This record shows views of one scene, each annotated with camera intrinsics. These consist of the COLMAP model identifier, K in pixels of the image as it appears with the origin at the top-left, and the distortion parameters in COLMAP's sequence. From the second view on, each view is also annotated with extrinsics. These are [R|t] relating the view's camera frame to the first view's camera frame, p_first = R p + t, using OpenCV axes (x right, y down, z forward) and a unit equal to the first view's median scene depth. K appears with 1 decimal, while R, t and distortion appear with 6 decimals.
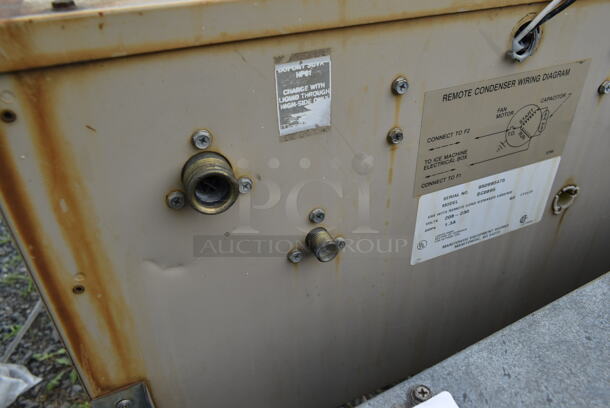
lens RADIAL K [[463.3, 0, 305.0], [0, 463.3, 204.0], [0, 0, 1]] dist [-0.000043, 0.001147]
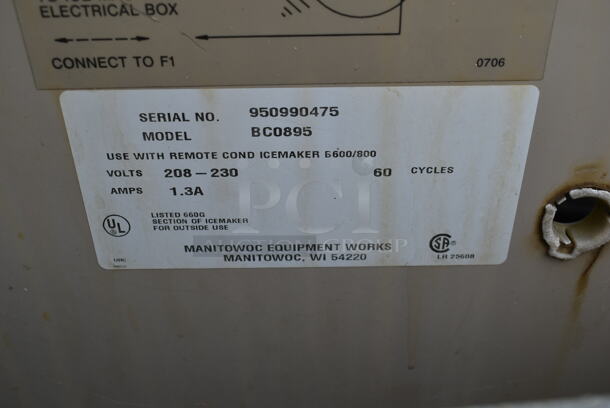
lens RADIAL K [[690.8, 0, 305.0], [0, 690.8, 204.0], [0, 0, 1]] dist [-0.018411, -0.014977]
pose [[0.916038, 0.236419, -0.324005, 0.601401], [-0.232267, 0.971259, 0.052033, -0.002356], [0.326995, 0.027591, 0.944623, 0.468679]]
